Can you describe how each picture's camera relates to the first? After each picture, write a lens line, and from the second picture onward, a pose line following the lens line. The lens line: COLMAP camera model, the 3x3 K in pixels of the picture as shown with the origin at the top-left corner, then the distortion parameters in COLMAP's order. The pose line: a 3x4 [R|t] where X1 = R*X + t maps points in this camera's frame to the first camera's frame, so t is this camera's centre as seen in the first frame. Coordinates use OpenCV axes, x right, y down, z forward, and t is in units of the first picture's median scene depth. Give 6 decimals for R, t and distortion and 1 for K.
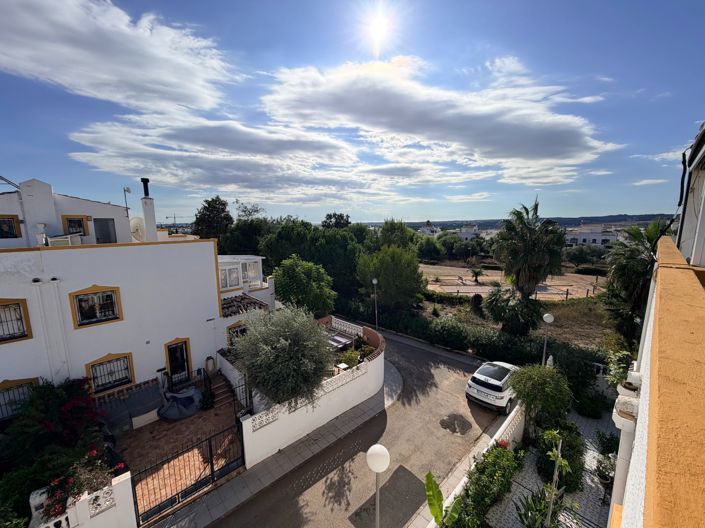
lens RADIAL K [[281.5, 0, 350.9], [0, 281.5, 265.3], [0, 0, 1]] dist [0.000249, 0.000095]
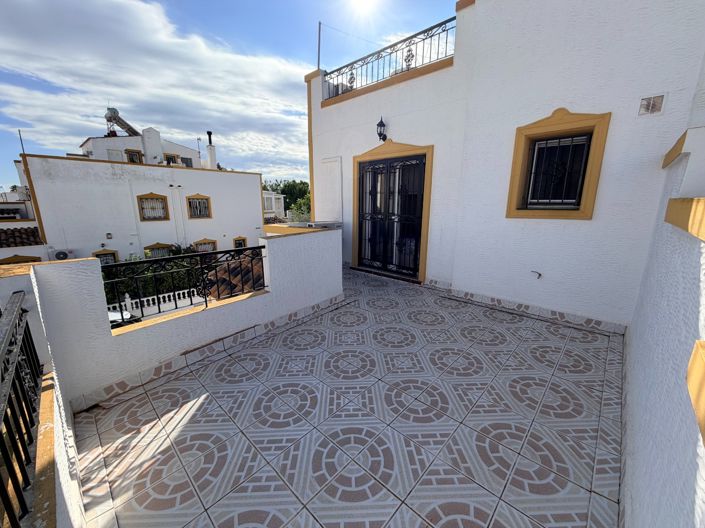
lens RADIAL K [[281.5, 0, 350.9], [0, 281.5, 265.3], [0, 0, 1]] dist [0.000249, 0.000095]
pose [[0.998233, -0.005055, 0.059205, -0.110733], [0.001181, 0.997866, 0.065280, 0.364091], [-0.059409, -0.065095, 0.996109, -0.687078]]
